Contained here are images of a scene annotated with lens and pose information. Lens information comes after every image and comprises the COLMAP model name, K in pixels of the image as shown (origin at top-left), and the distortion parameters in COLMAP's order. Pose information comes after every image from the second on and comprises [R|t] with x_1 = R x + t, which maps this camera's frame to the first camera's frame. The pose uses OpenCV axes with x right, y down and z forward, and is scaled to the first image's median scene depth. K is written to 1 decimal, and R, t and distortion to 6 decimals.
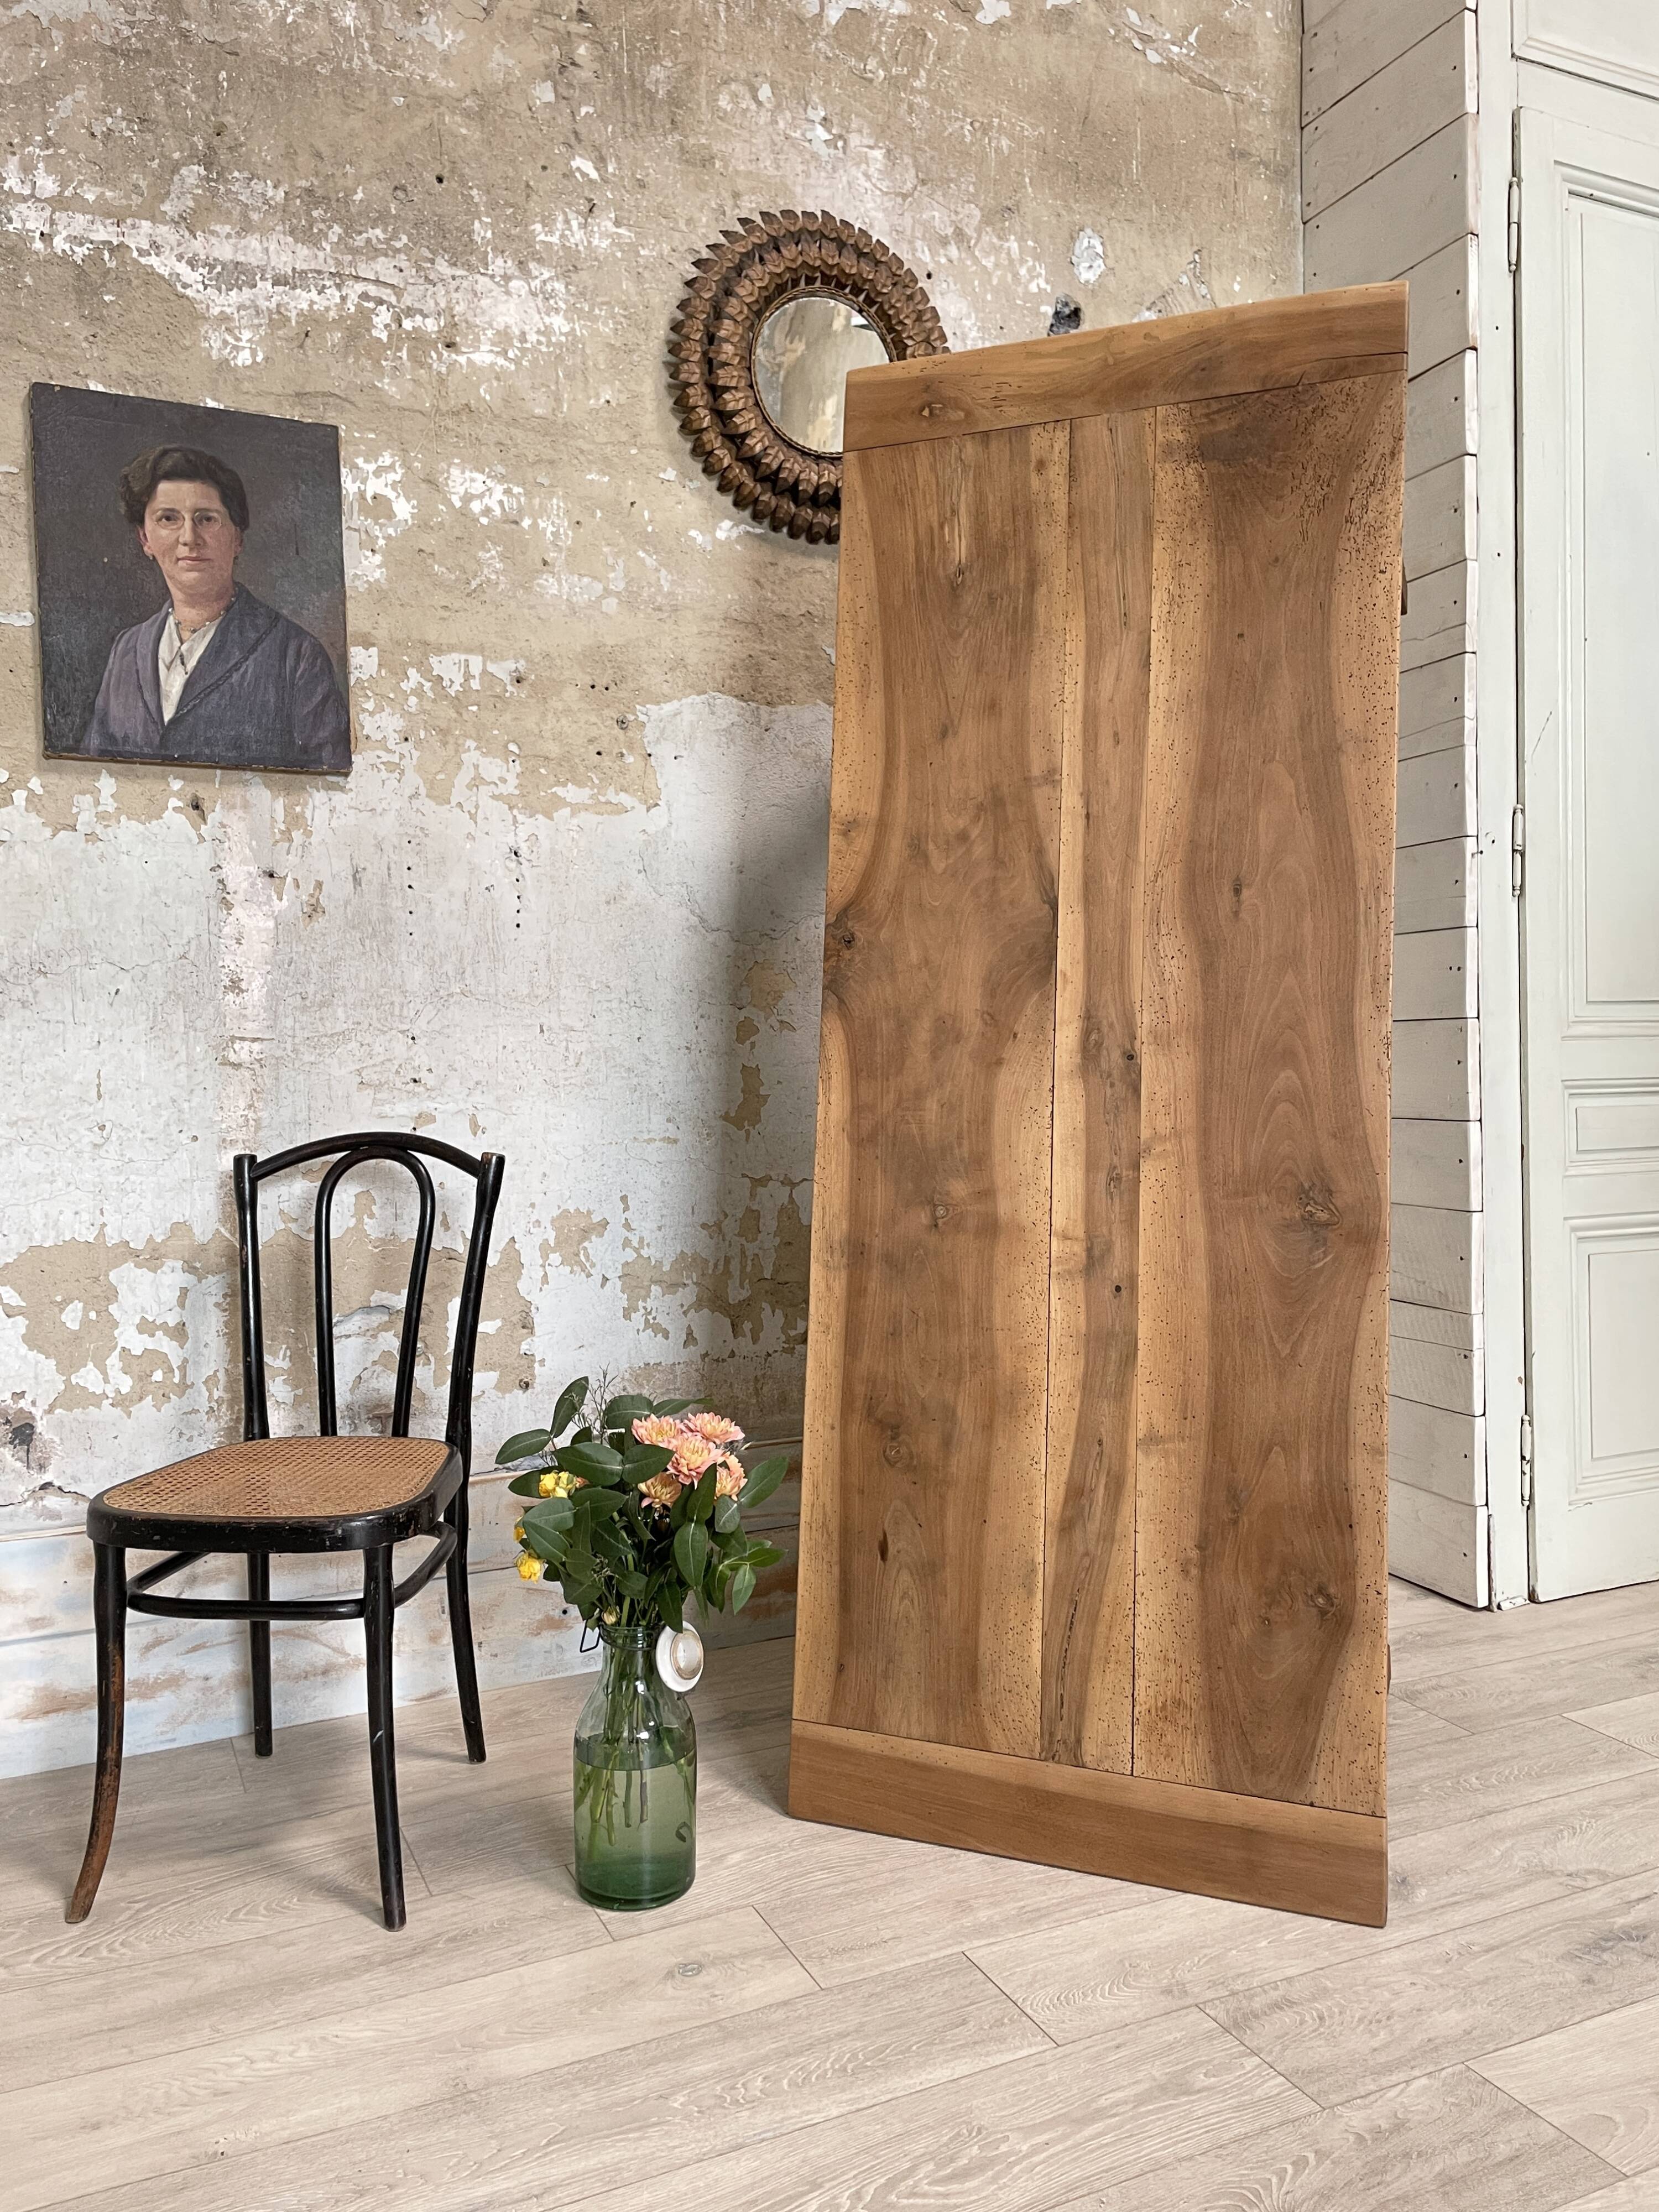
lens RADIAL K [[1676.1, 0, 836.0], [0, 1676.1, 1093.9], [0, 0, 1]] dist [0.089785, -0.115179]
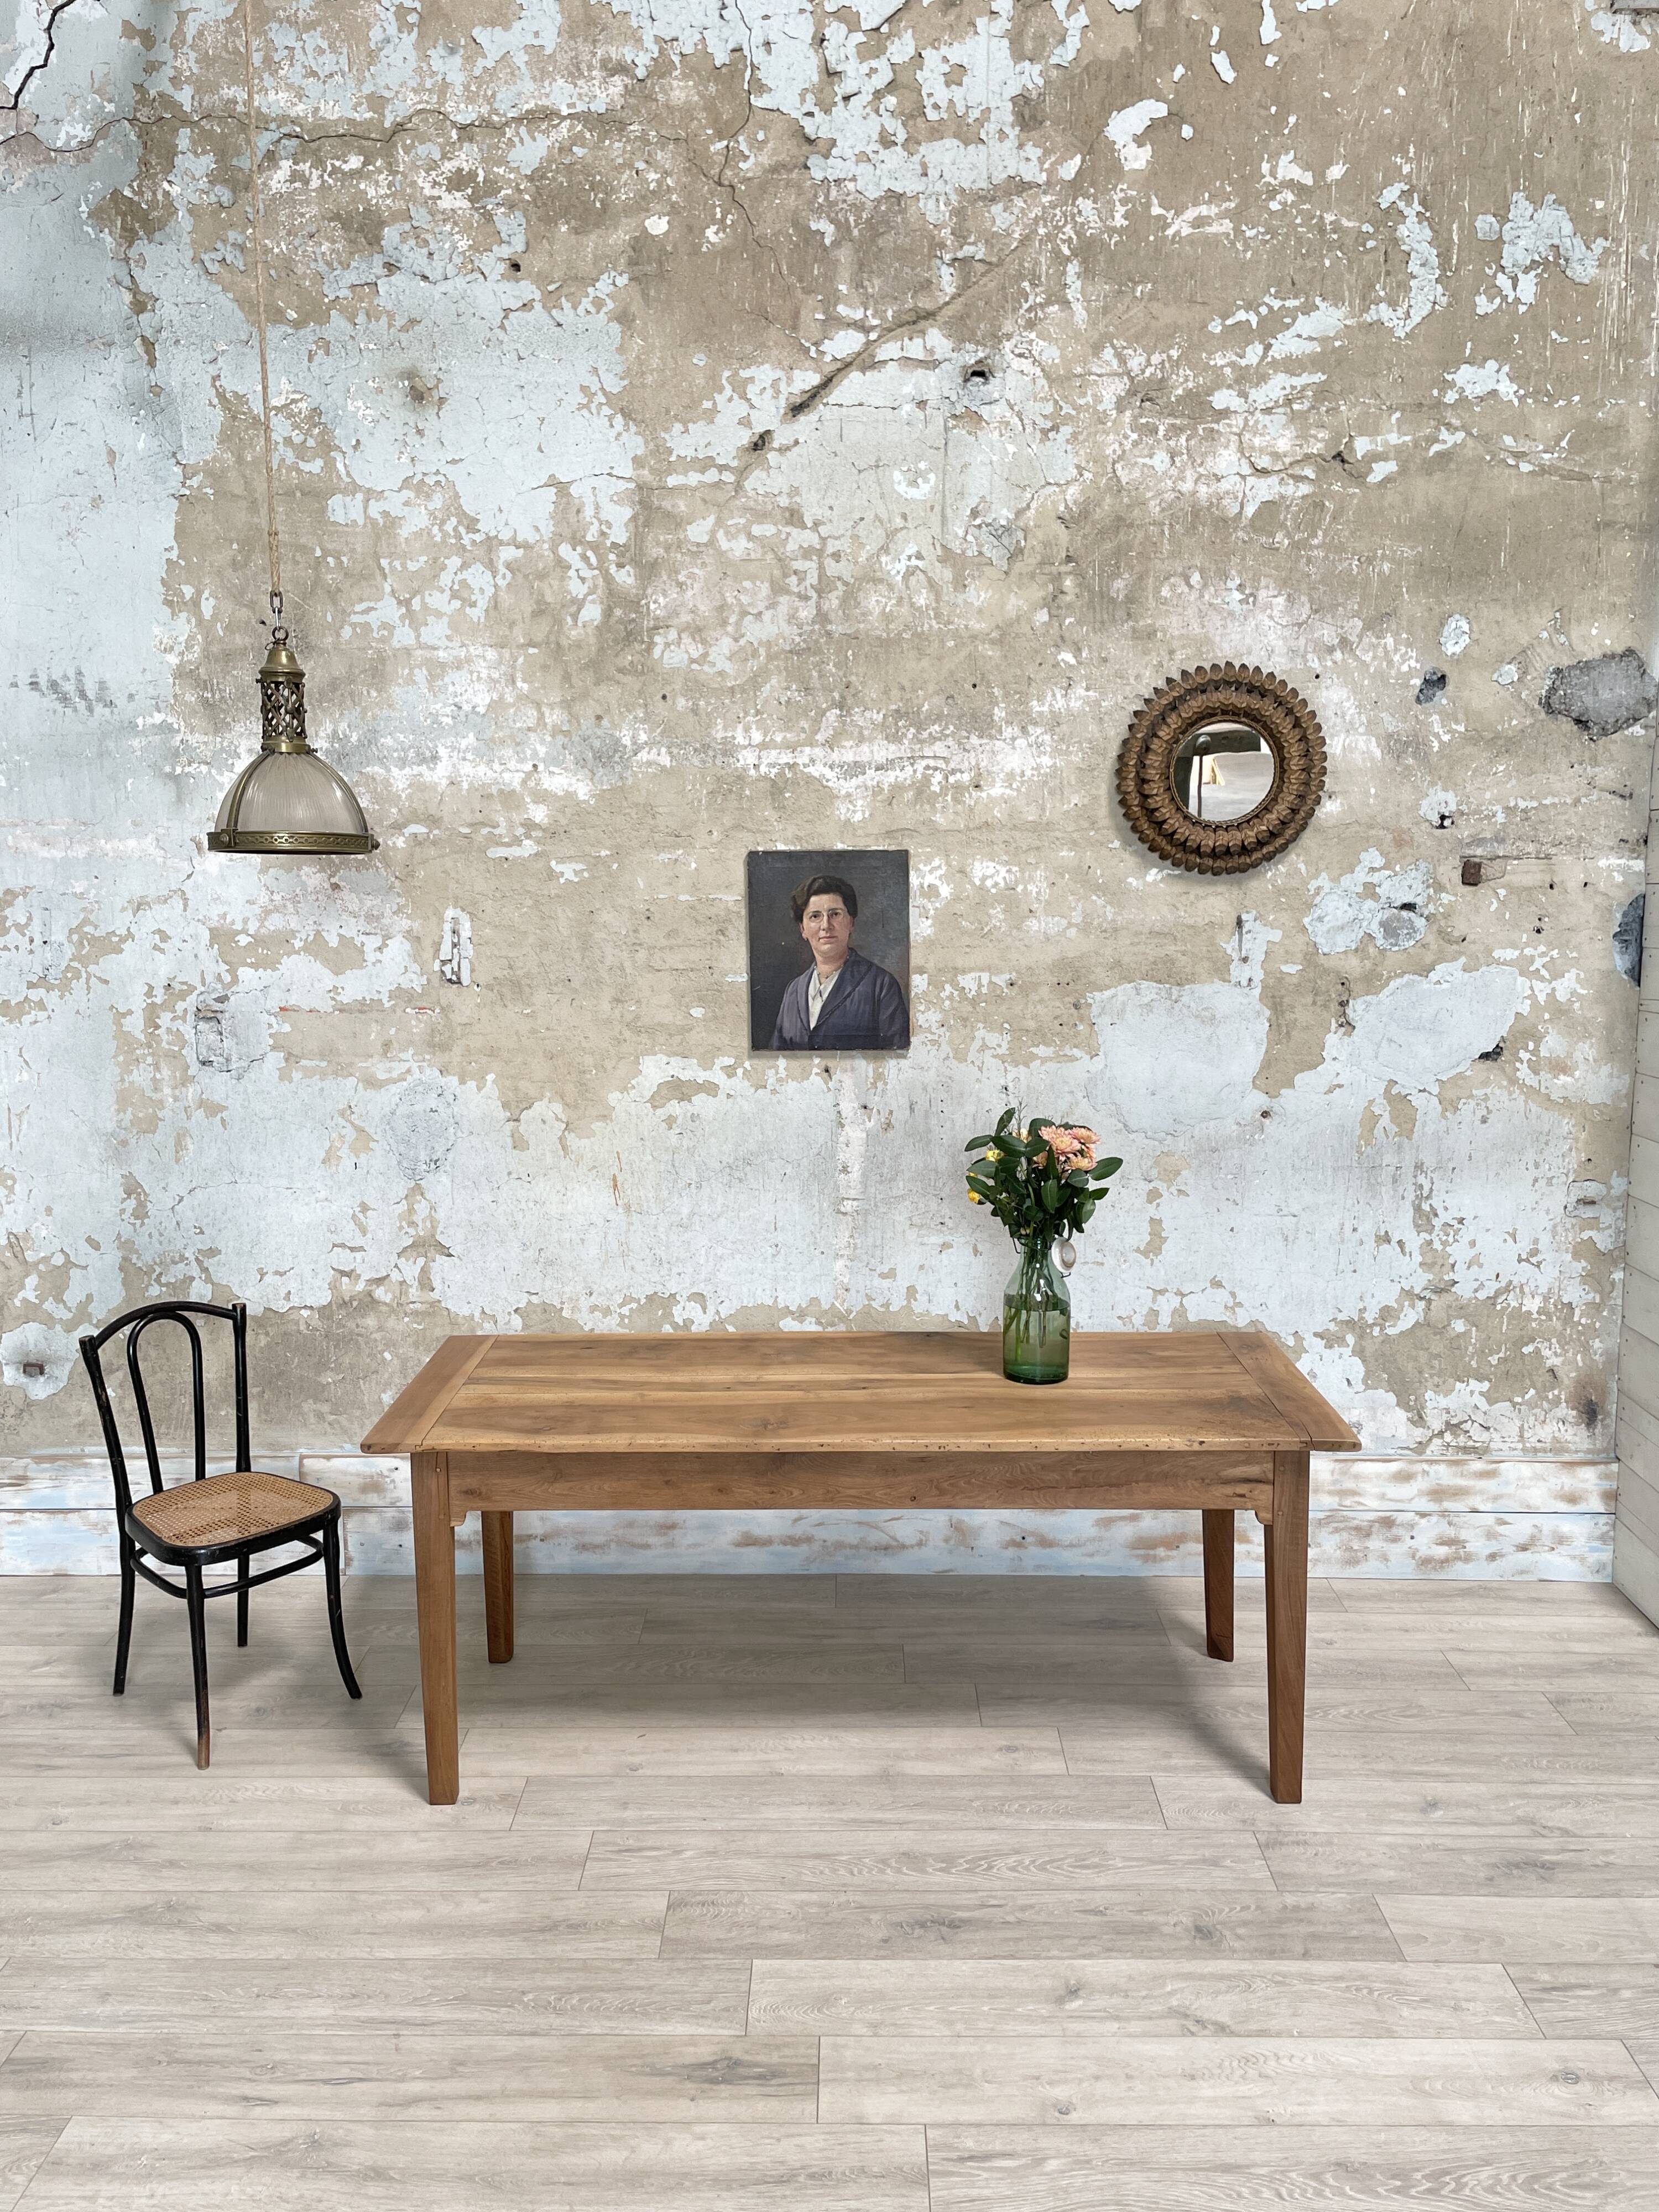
lens RADIAL K [[1676.1, 0, 828.3], [0, 1676.1, 1103.9], [0, 0, 1]] dist [0.089785, -0.115179]
pose [[0.896492, 0.070473, -0.437420, 0.373766], [-0.017581, 0.992150, 0.123813, -0.330083], [0.442712, -0.103307, 0.890693, -0.541002]]
